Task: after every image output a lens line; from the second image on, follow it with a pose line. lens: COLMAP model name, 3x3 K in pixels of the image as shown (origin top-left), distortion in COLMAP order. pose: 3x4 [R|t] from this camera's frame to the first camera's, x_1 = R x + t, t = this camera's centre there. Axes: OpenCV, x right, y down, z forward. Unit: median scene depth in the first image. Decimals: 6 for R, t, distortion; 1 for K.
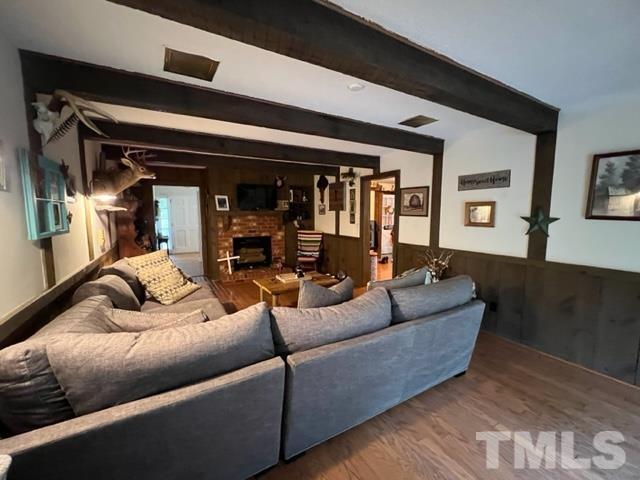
lens RADIAL K [[266.9, 0, 319.8], [0, 266.9, 239.8], [0, 0, 1]] dist [-0.005646, 0.001595]
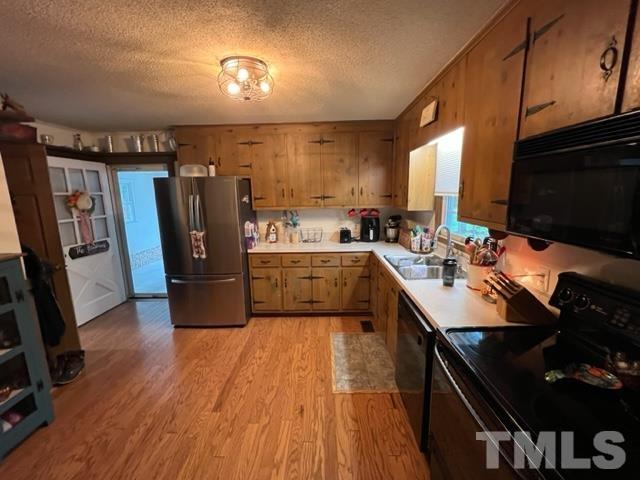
lens RADIAL K [[266.9, 0, 320.2], [0, 266.9, 239.0], [0, 0, 1]] dist [-0.005646, 0.001595]
pose [[0.516601, -0.158243, 0.841477, 0.258701], [0.111282, 0.986846, 0.117262, -0.152347], [-0.848964, 0.033064, 0.527415, 1.175112]]
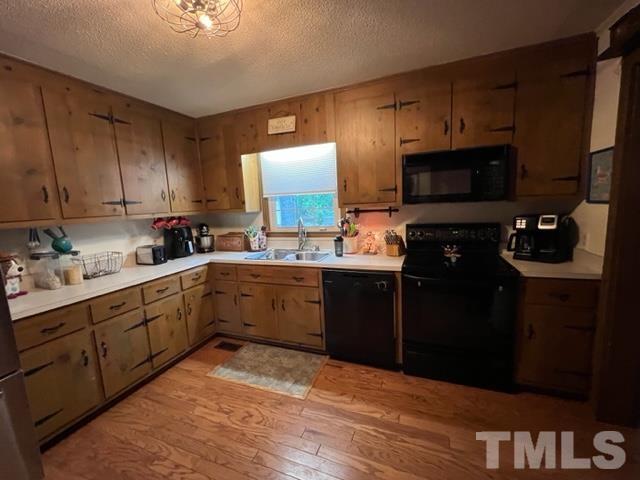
lens RADIAL K [[266.9, 0, 318.0], [0, 266.9, 239.3], [0, 0, 1]] dist [-0.005646, 0.001595]
pose [[-0.613847, -0.078852, 0.785477, 0.293192], [0.132146, 0.970696, 0.200717, -0.166412], [-0.778286, 0.227007, -0.585439, 1.656249]]
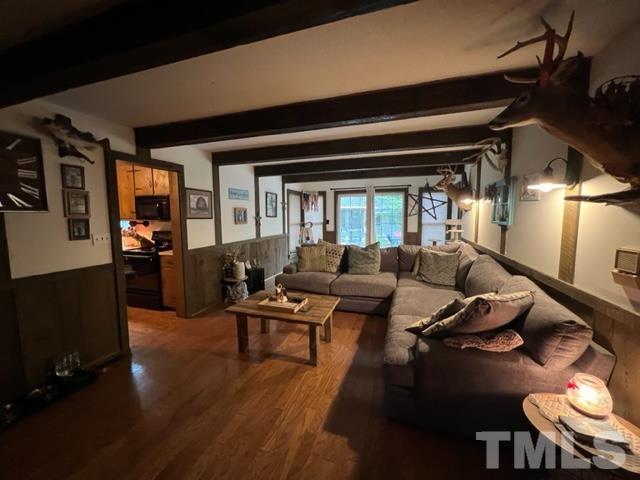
lens RADIAL K [[254.9, 0, 317.9], [0, 254.9, 239.7], [0, 0, 1]] dist [-0.001696, -0.000506]
pose [[-0.660574, -0.065279, 0.747918, -0.630283], [0.090899, 0.981930, 0.165987, -0.128909], [-0.745238, 0.177631, -0.642703, 1.283365]]
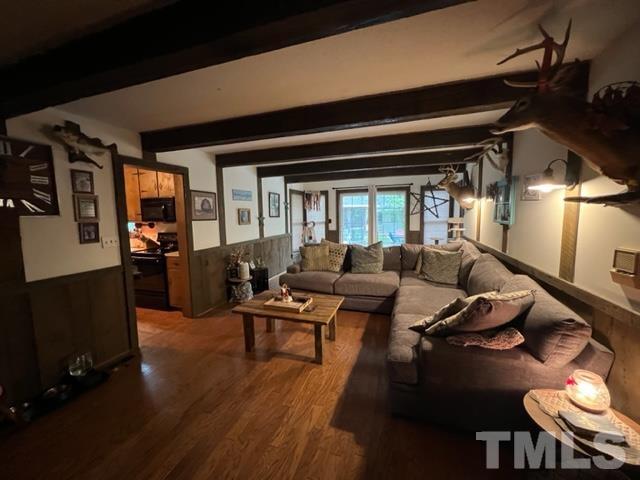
lens RADIAL K [[254.9, 0, 318.0], [0, 254.9, 239.8], [0, 0, 1]] dist [-0.001696, -0.000506]
pose [[-0.656363, -0.063870, 0.751736, -0.634638], [0.101386, 0.979904, 0.171779, -0.137339], [-0.747601, 0.188965, -0.636698, 1.293535]]
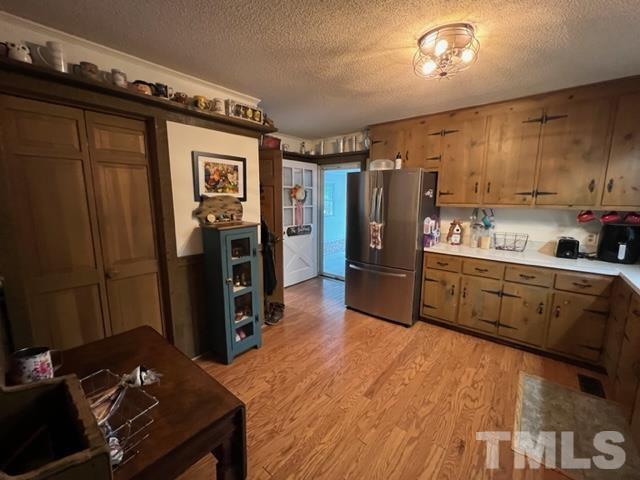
lens RADIAL K [[266.9, 0, 318.6], [0, 266.9, 239.2], [0, 0, 1]] dist [-0.005646, 0.001595]
pose [[0.937896, -0.050955, 0.343155, 0.283751], [0.034133, 0.997909, 0.054888, -0.124396], [-0.345234, -0.039766, 0.937674, 1.186522]]
